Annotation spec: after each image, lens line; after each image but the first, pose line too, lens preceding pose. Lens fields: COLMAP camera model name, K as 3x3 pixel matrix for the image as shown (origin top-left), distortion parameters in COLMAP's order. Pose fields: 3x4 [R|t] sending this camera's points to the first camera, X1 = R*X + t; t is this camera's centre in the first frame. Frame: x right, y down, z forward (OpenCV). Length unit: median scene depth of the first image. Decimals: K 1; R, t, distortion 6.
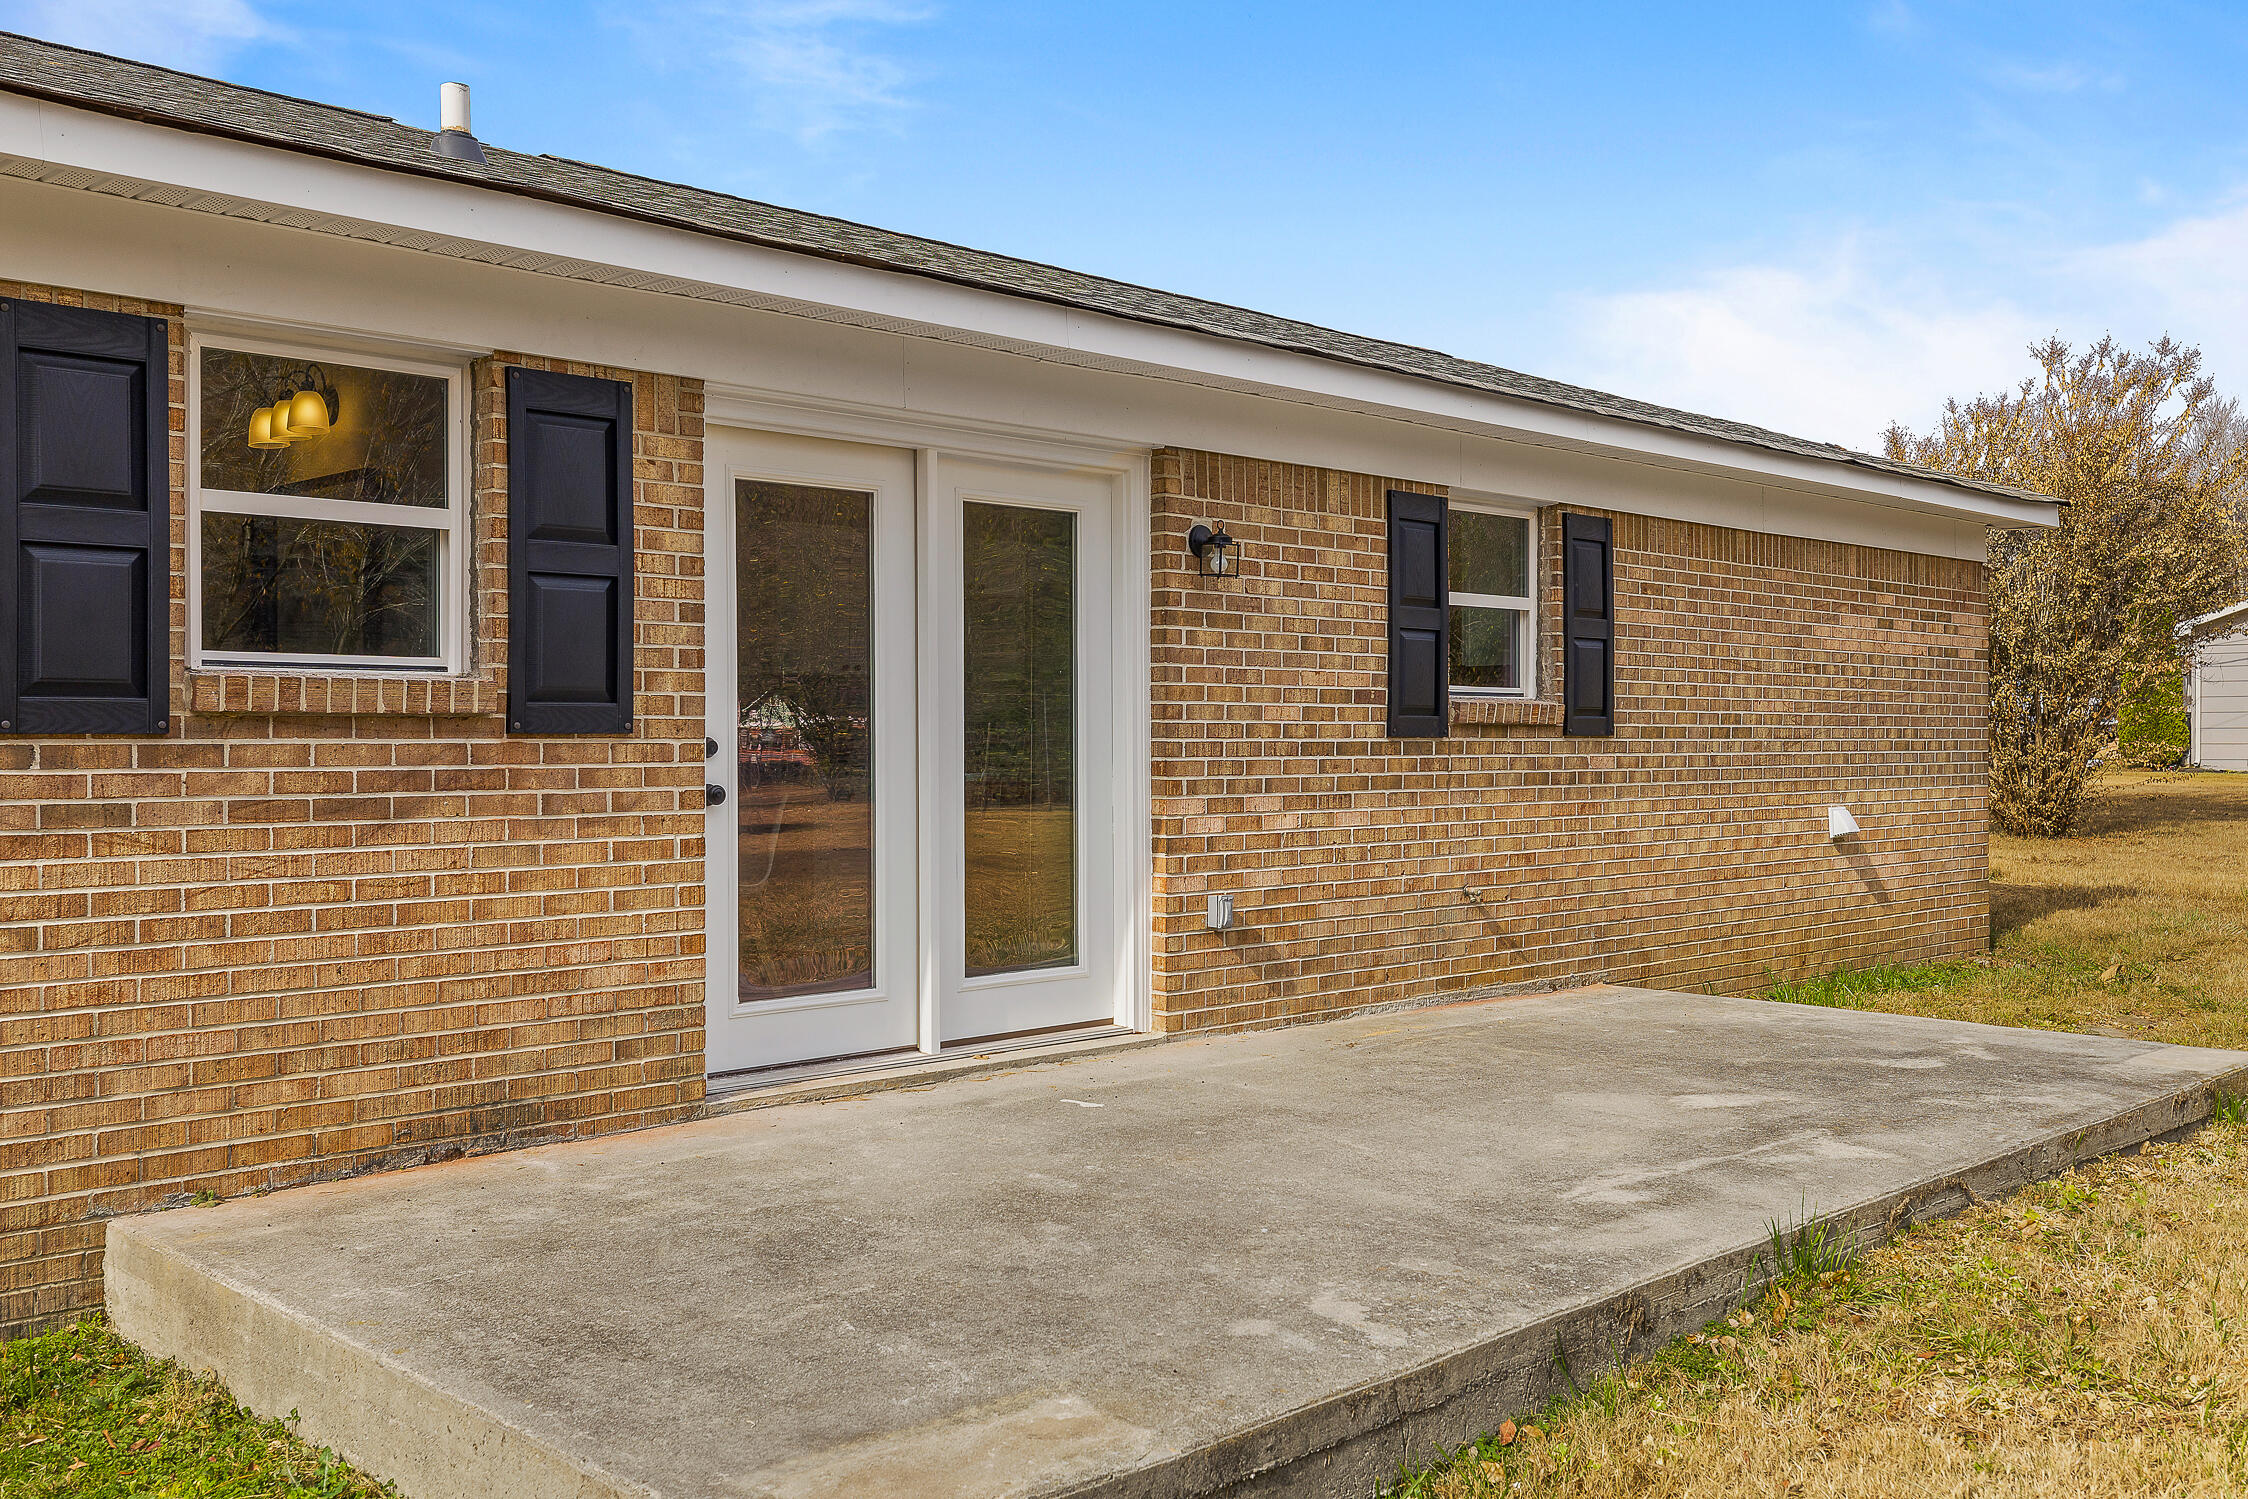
lens RADIAL K [[2014.9, 0, 1083.8], [0, 2014.9, 747.2], [0, 0, 1]] dist [0.001139, 0.007302]
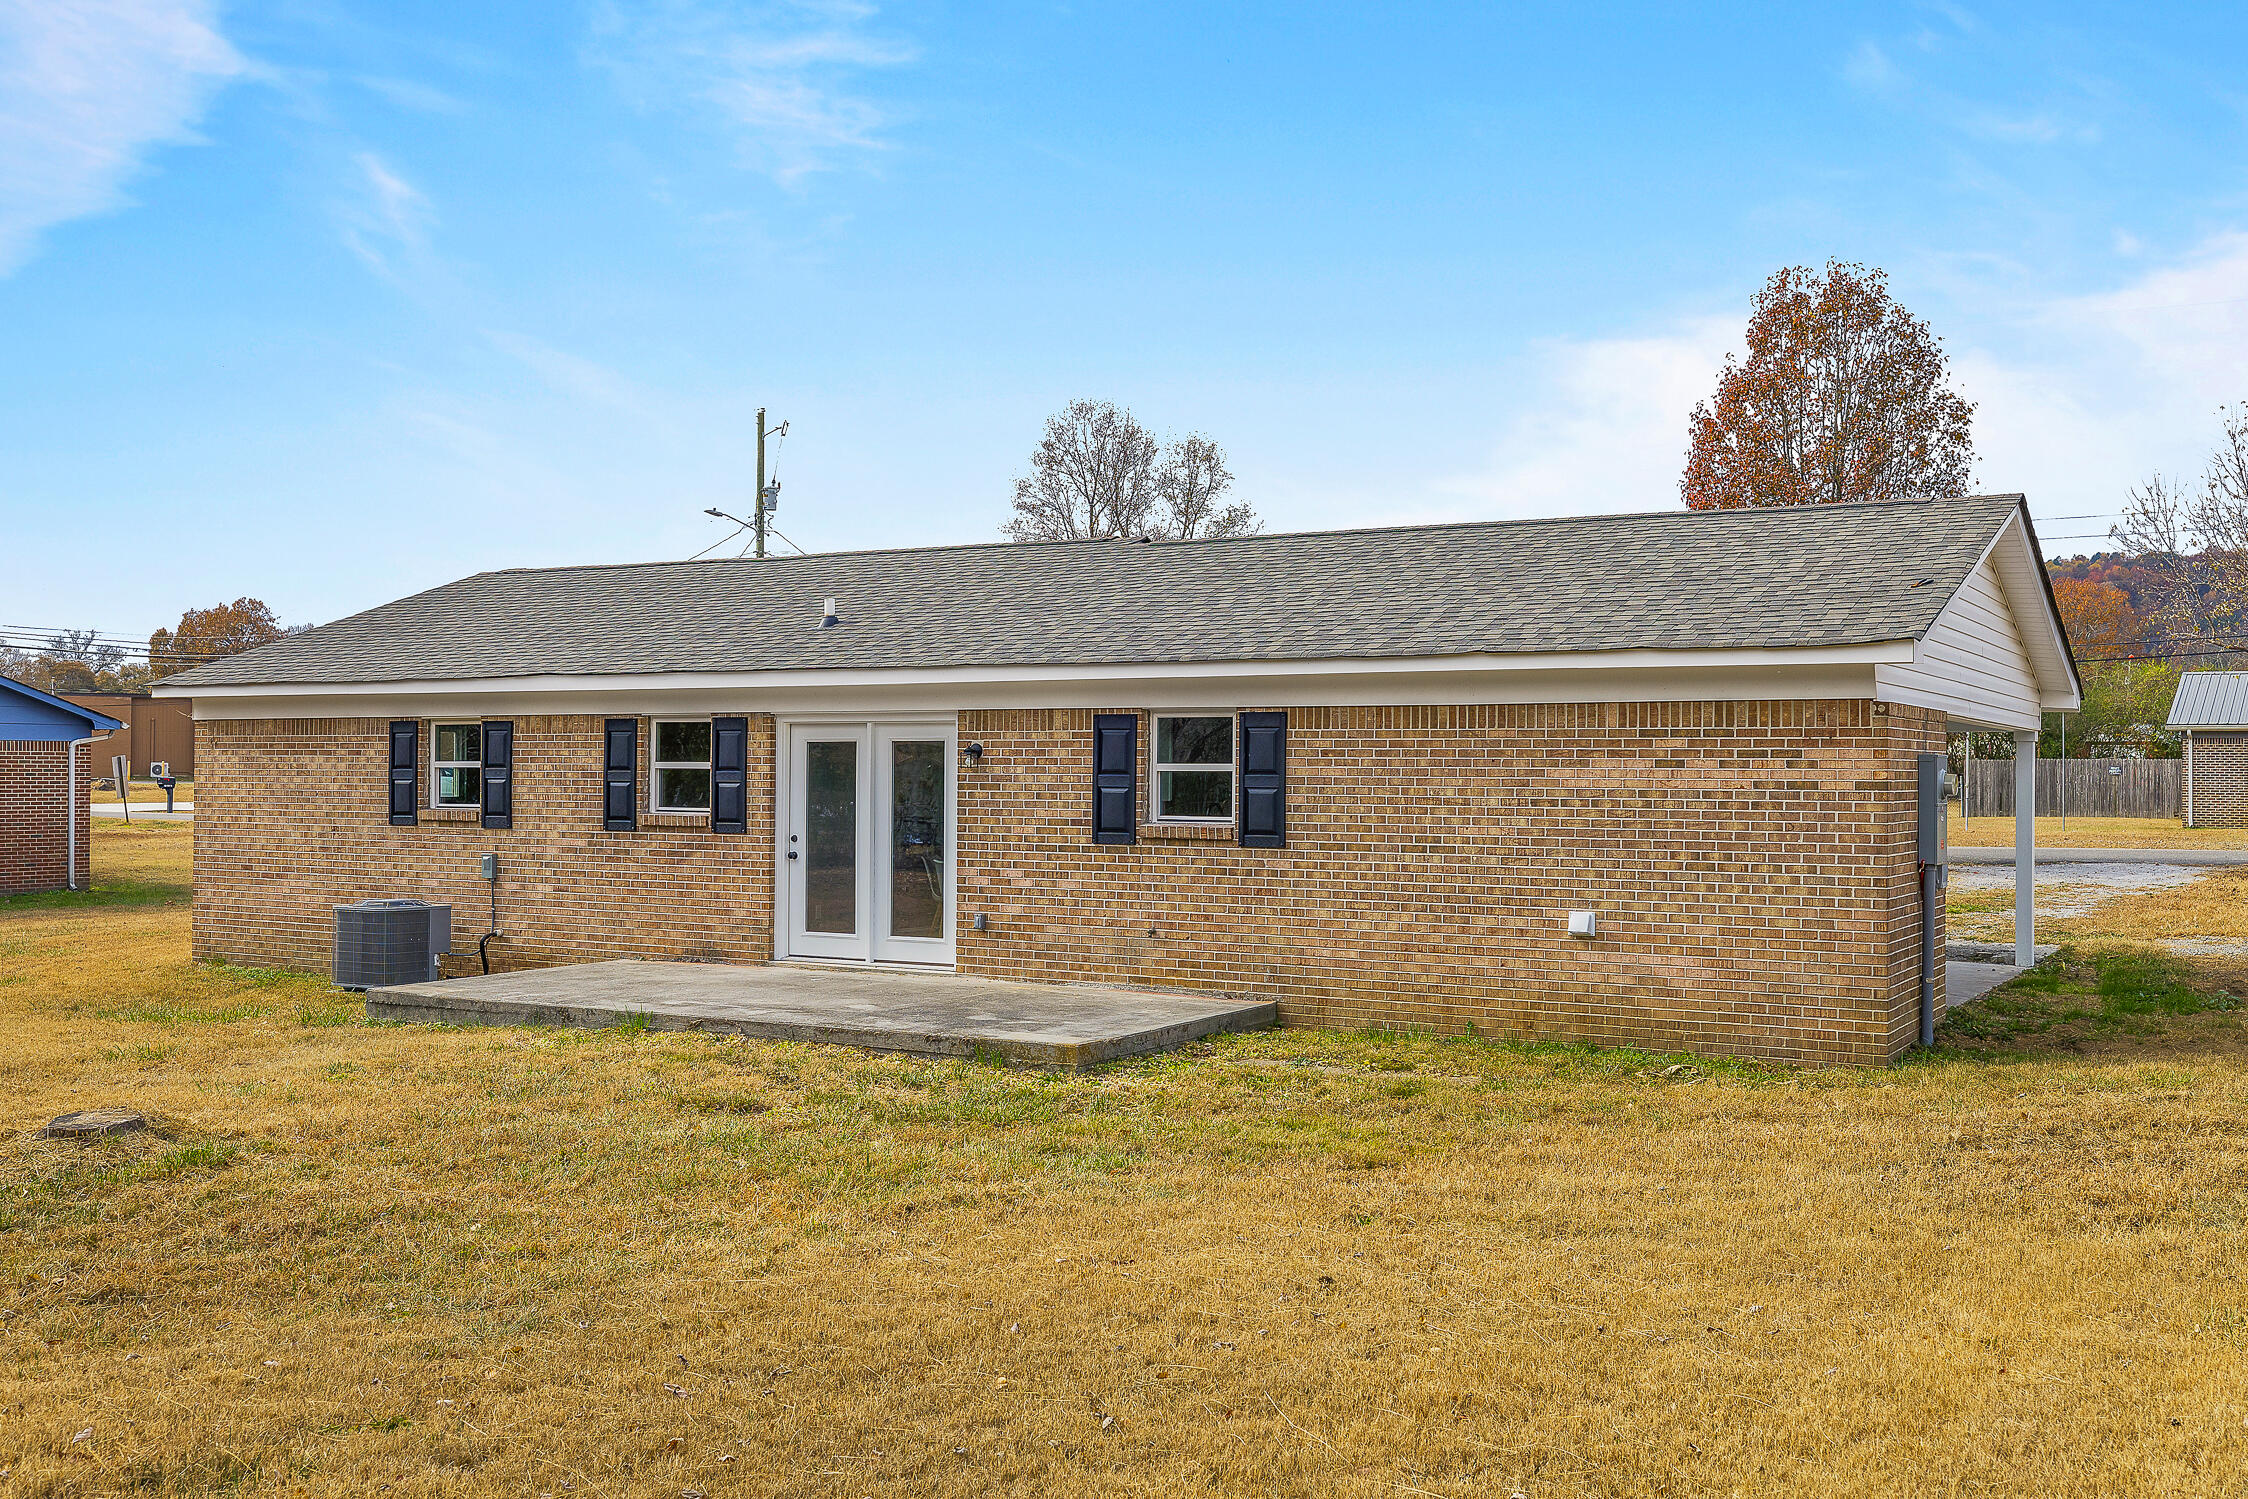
lens RADIAL K [[2134.9, 0, 1130.3], [0, 2134.9, 775.6], [0, 0, 1]] dist [0.001845, -0.004047]
pose [[0.272172, 0.000456, -0.962248, 2.231333], [-0.013035, 0.999910, -0.003213, -0.067033], [0.962160, 0.013418, 0.272154, 0.507055]]
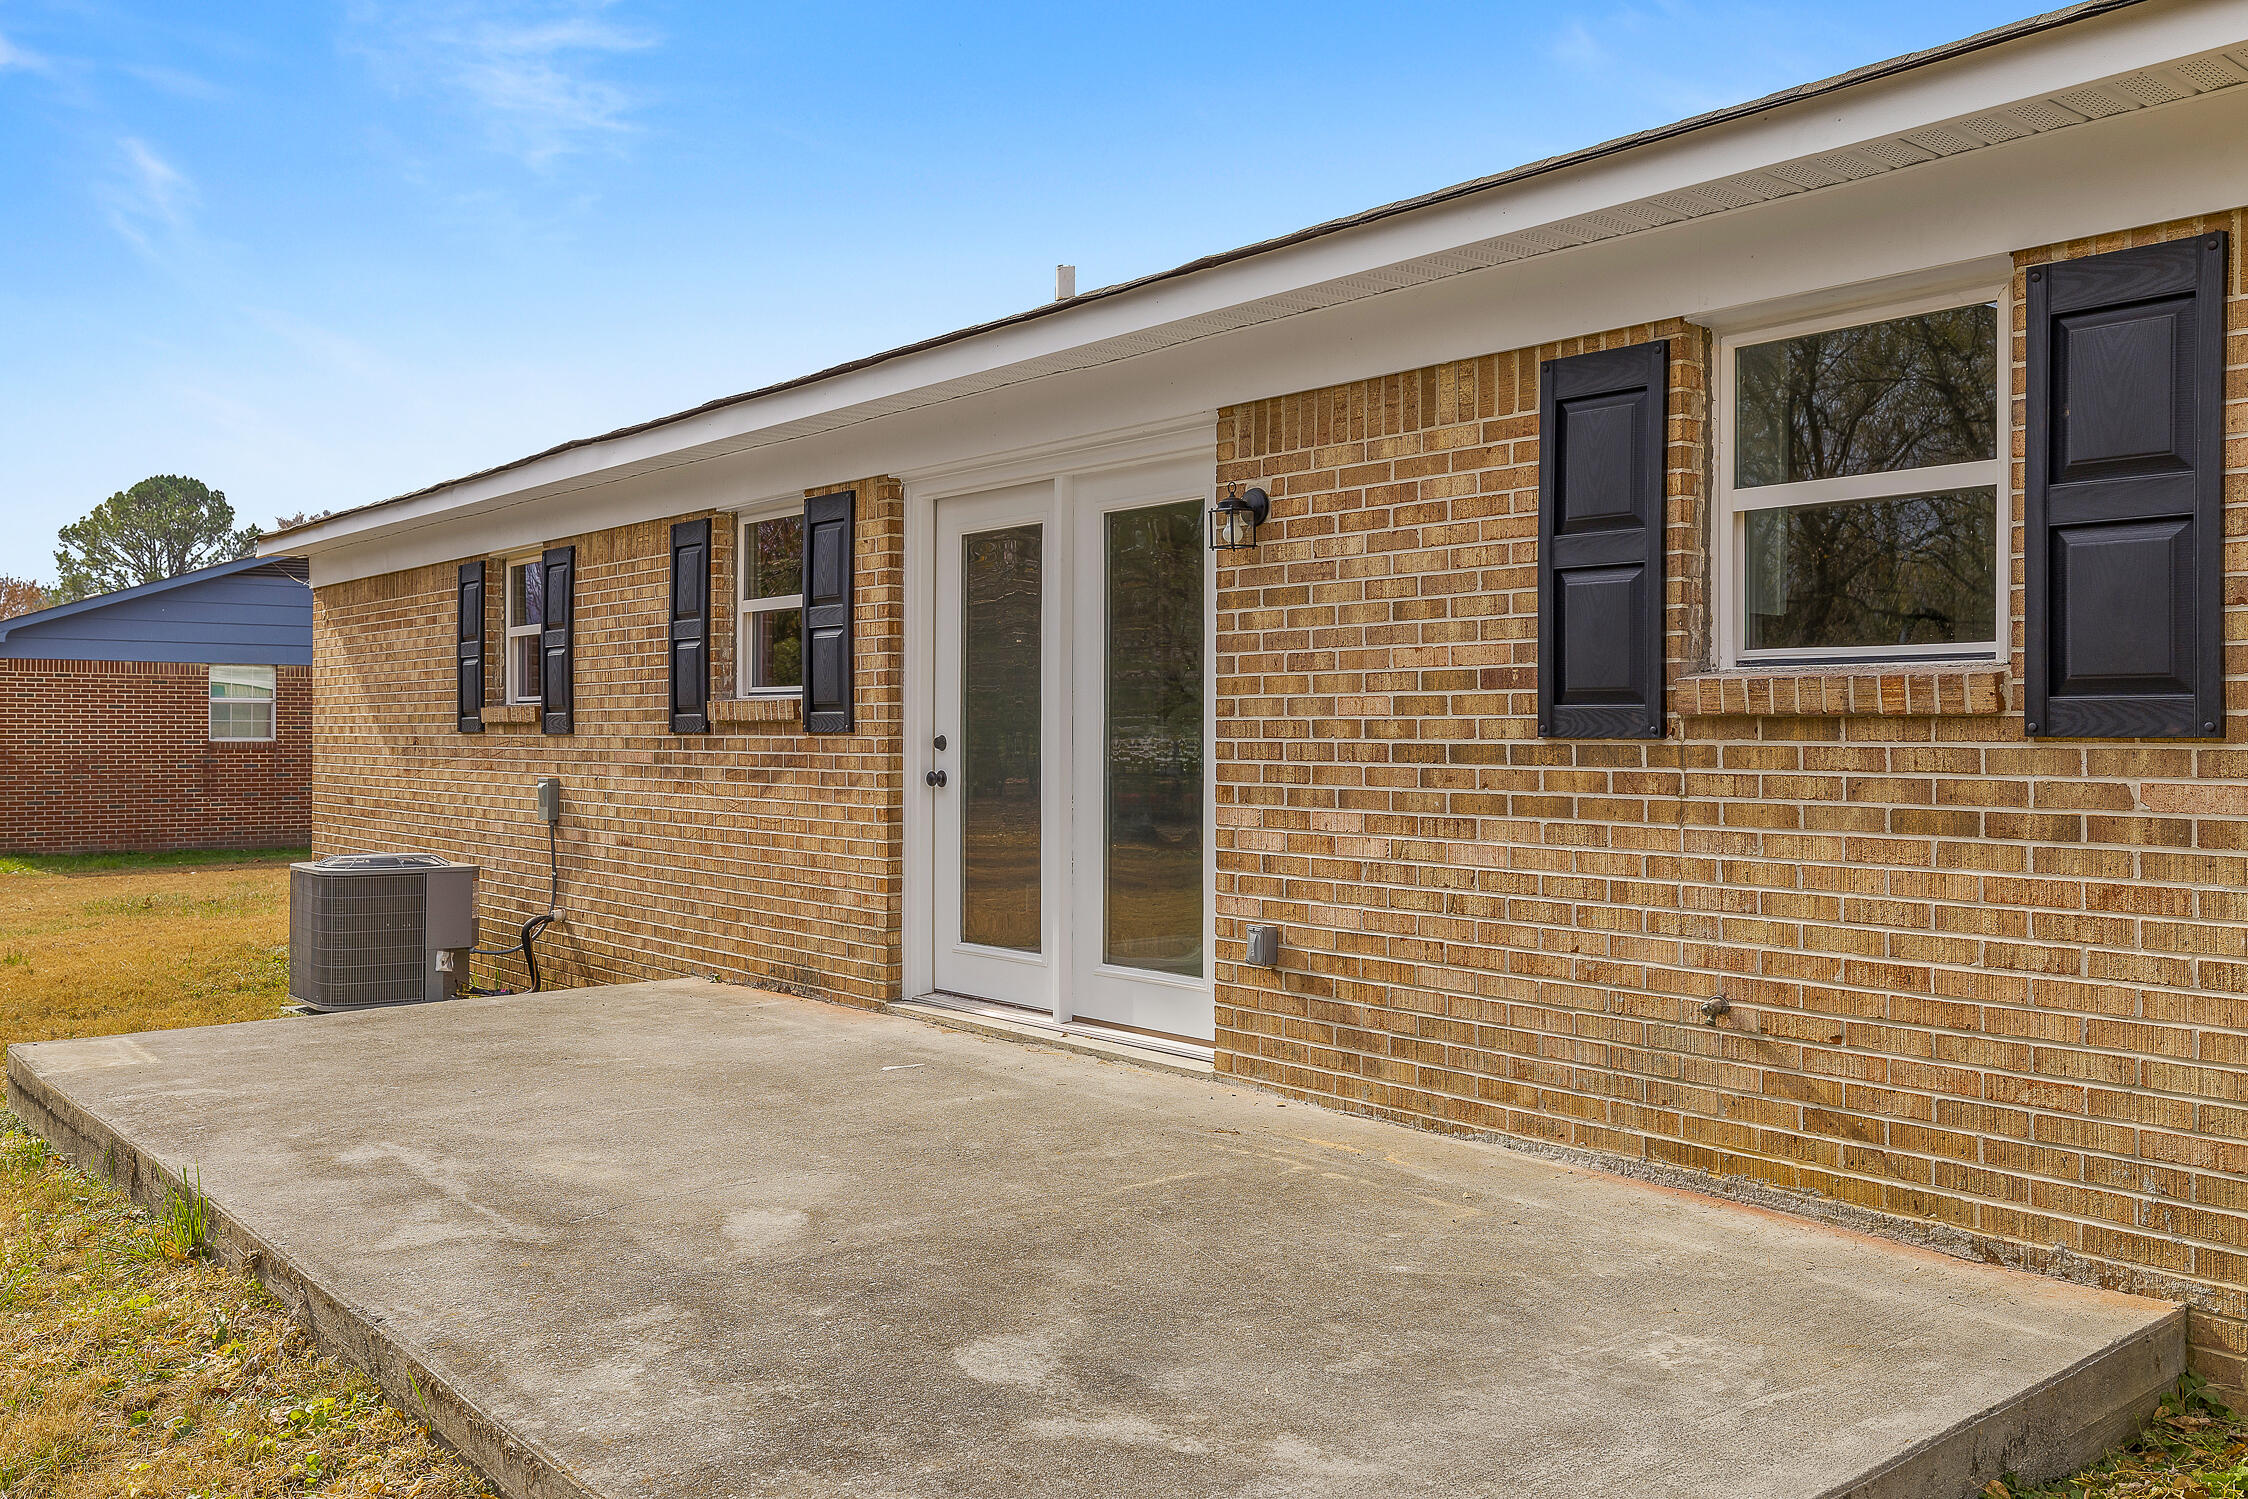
lens RADIAL K [[1849.7, 0, 1124.0], [0, 1849.7, 749.5], [0, 0, 1]] dist [0.005023, 0.000588]
pose [[-0.070278, 0.008444, -0.997492, 0.806234], [-0.007720, 0.999930, 0.009008, -0.005930], [0.997498, 0.008334, -0.070208, 0.956385]]
